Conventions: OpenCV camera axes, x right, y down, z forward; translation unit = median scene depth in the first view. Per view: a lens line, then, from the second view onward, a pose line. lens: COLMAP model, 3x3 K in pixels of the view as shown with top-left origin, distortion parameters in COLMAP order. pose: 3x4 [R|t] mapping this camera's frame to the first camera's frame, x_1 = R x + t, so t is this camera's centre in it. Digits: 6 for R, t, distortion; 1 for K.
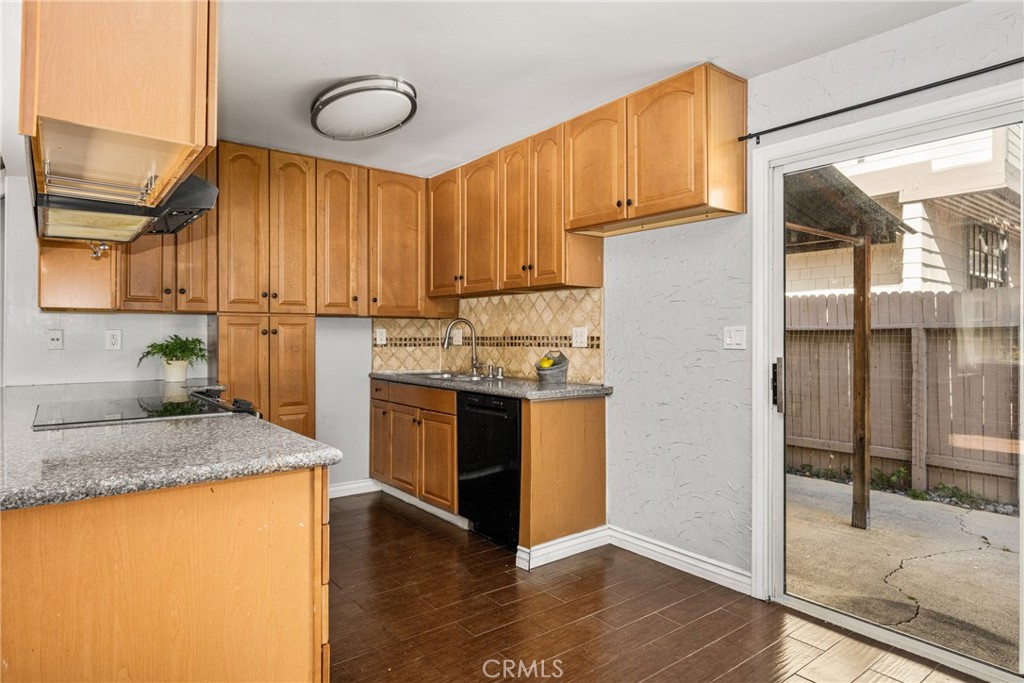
lens RADIAL K [[590.9, 0, 513.2], [0, 590.9, 334.2], [0, 0, 1]] dist [-0.000906, -0.000497]
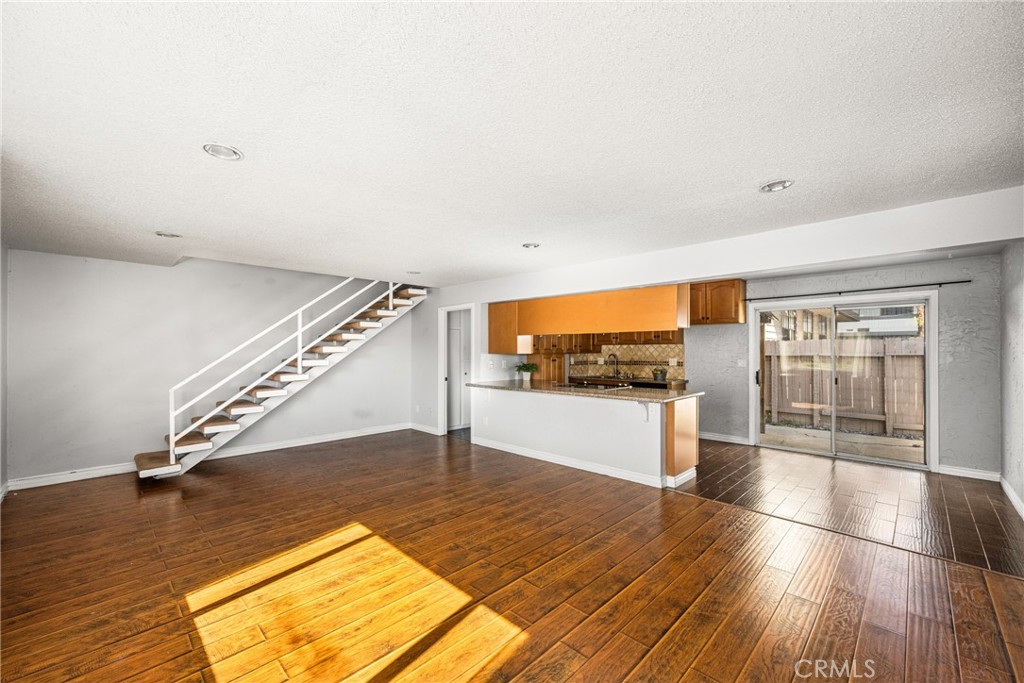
lens RADIAL K [[414.4, 0, 515.7], [0, 414.4, 350.1], [0, 0, 1]] dist [-0.001752, 0.001404]
pose [[0.990563, -0.003172, 0.137019, -0.793442], [0.003589, 0.999990, -0.002798, -0.042740], [-0.137008, 0.003263, 0.990565, -0.715967]]
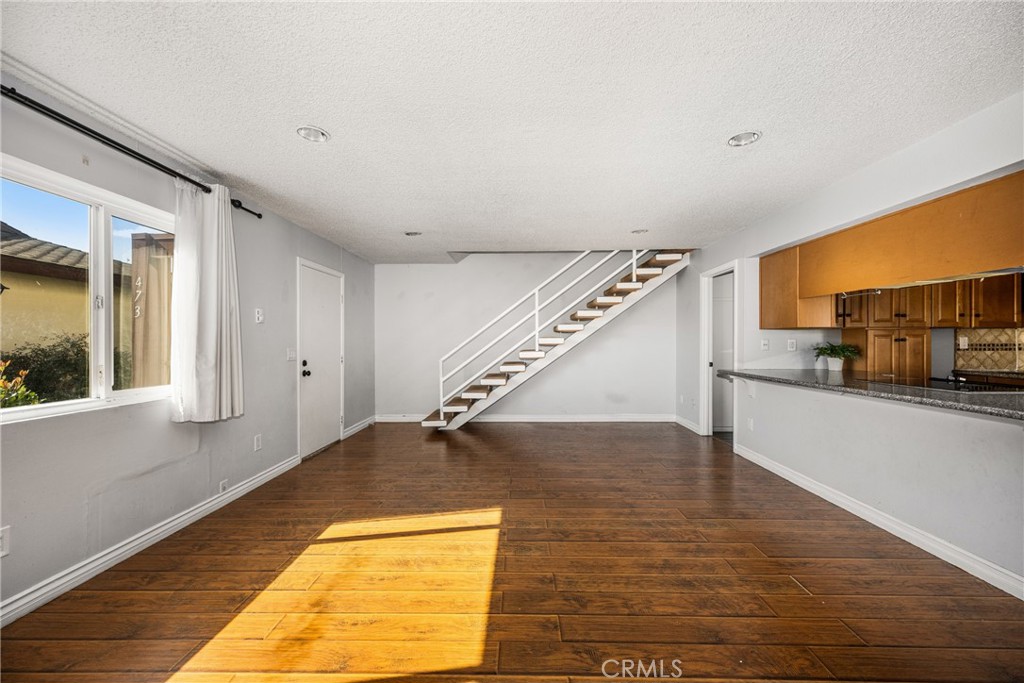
lens RADIAL K [[414.4, 0, 510.4], [0, 414.4, 338.3], [0, 0, 1]] dist [-0.001752, 0.001404]
pose [[0.775428, -0.007864, -0.631388, -0.499266], [0.003876, 0.999963, -0.007695, -0.003637], [0.631425, 0.003520, 0.775429, -0.418618]]
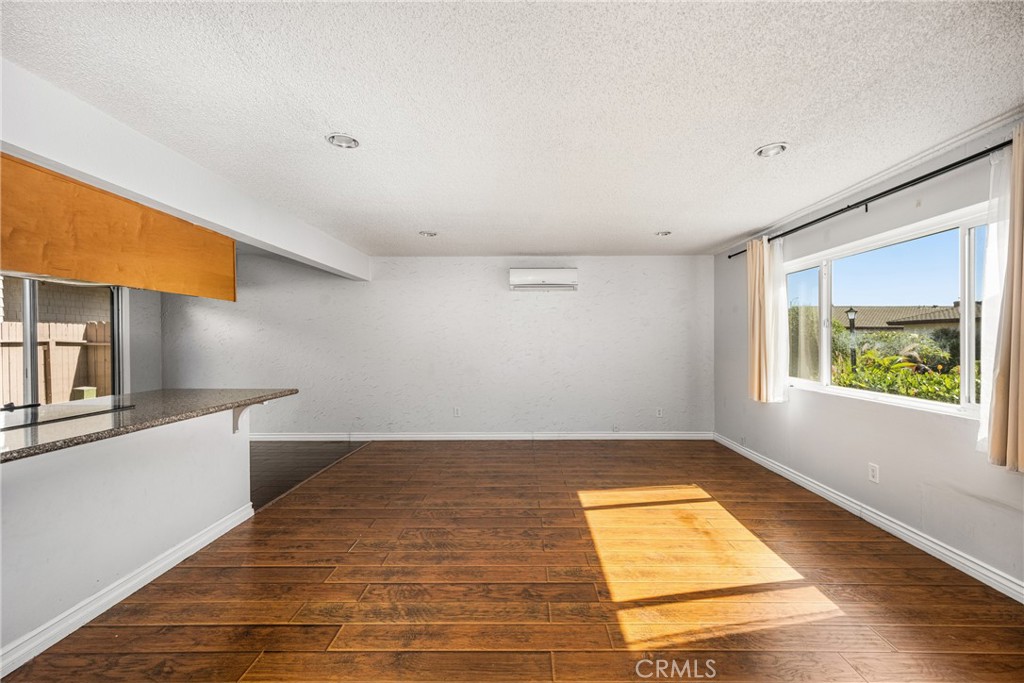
lens RADIAL K [[414.4, 0, 524.2], [0, 414.4, 345.0], [0, 0, 1]] dist [-0.001752, 0.001404]
pose [[-0.788326, -0.008836, 0.615194, -1.181057], [-0.001750, 0.999925, 0.012120, -0.030263], [-0.615255, 0.008478, -0.788283, 0.579150]]
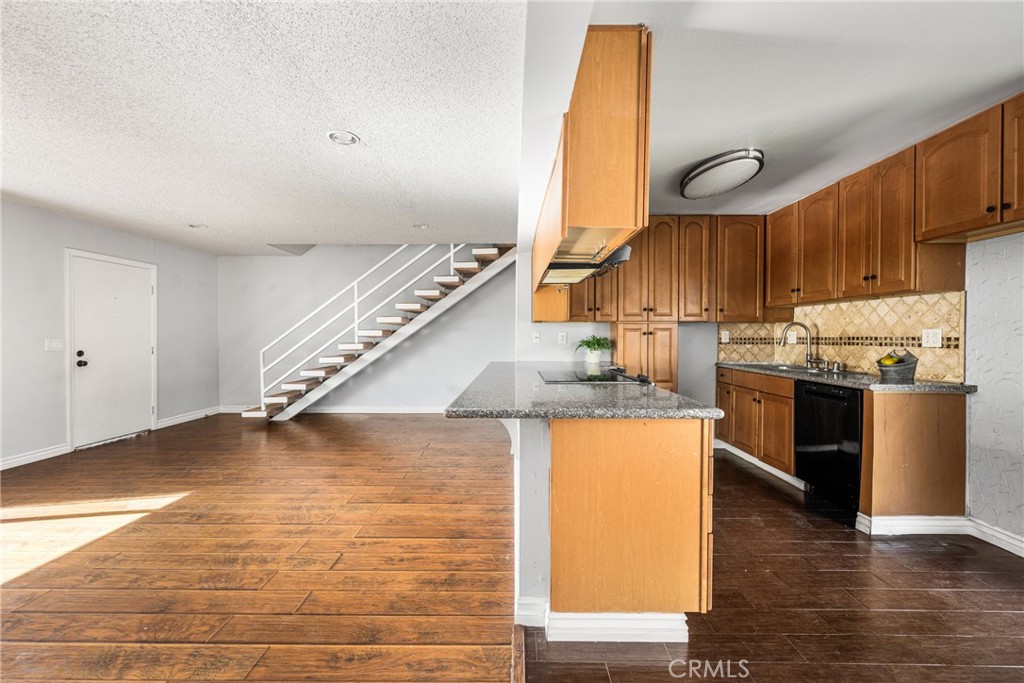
lens RADIAL K [[414.4, 0, 512.6], [0, 414.4, 339.8], [0, 0, 1]] dist [-0.001752, 0.001404]
pose [[0.786051, 0.008044, -0.618109, -0.020739], [-0.001186, 0.999933, 0.011505, 0.000490], [0.618161, -0.008311, 0.786008, -0.068432]]
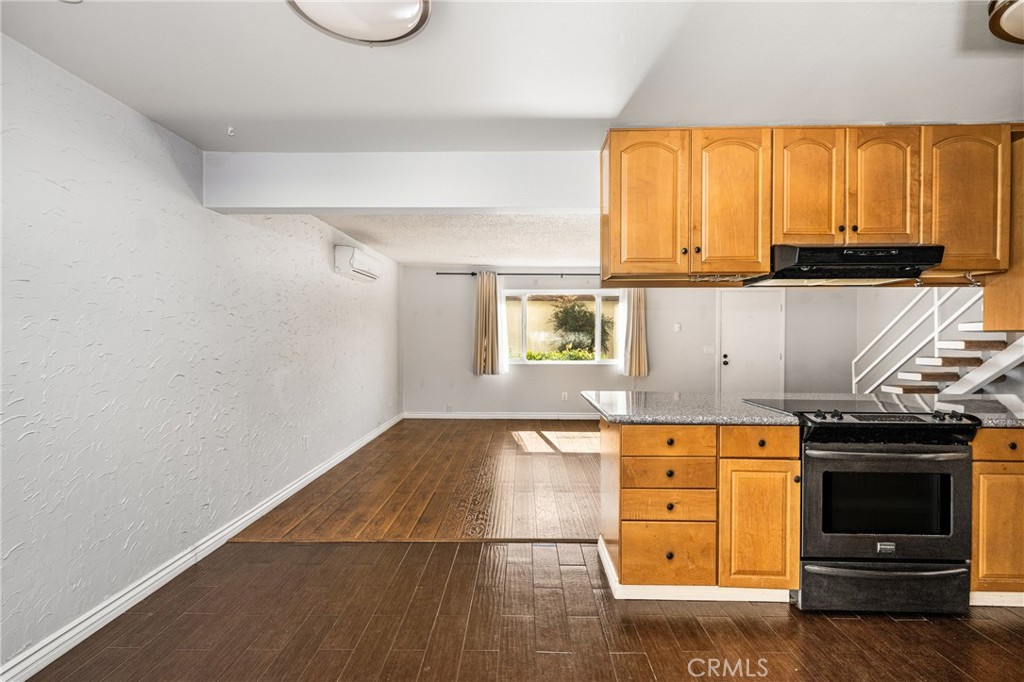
lens RADIAL K [[480.9, 0, 505.3], [0, 480.9, 337.8], [0, 0, 1]] dist [-0.004055, -0.000939]
pose [[-0.645092, -0.000831, -0.764105, 0.415779], [-0.002400, 0.999997, 0.000938, -0.022128], [0.764102, 0.002439, -0.645091, 0.651305]]
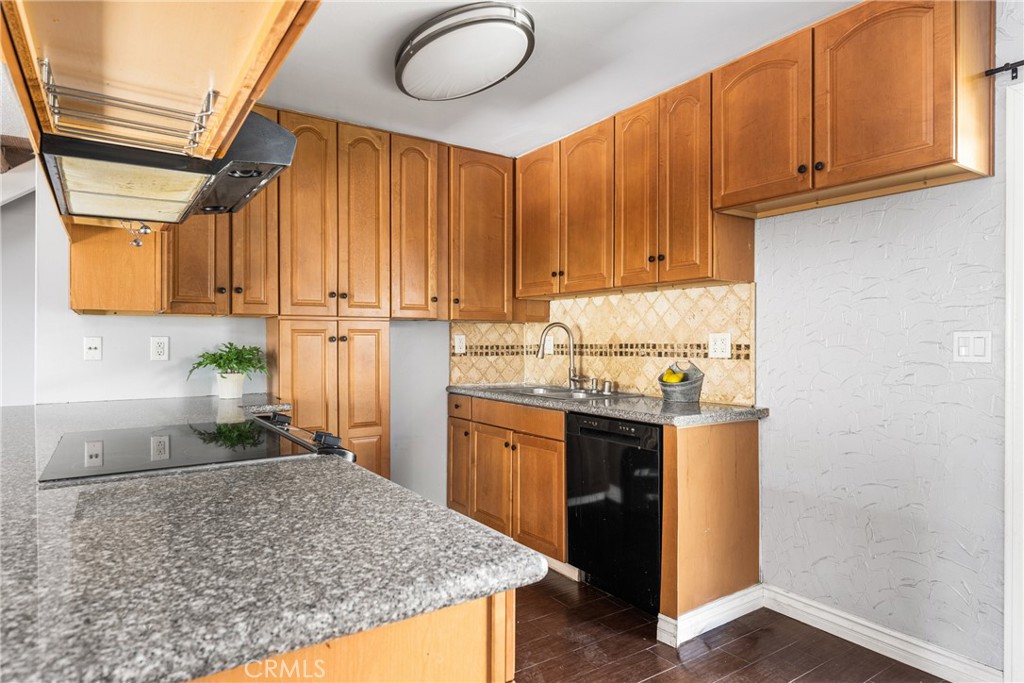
lens RADIAL K [[598.4, 0, 515.4], [0, 598.4, 343.2], [0, 0, 1]] dist [-0.000248, -0.001600]
pose [[0.998000, -0.000278, -0.063221, -0.104042], [0.000594, 0.999987, 0.004981, -0.001928], [0.063219, -0.005009, 0.997987, 0.161810]]
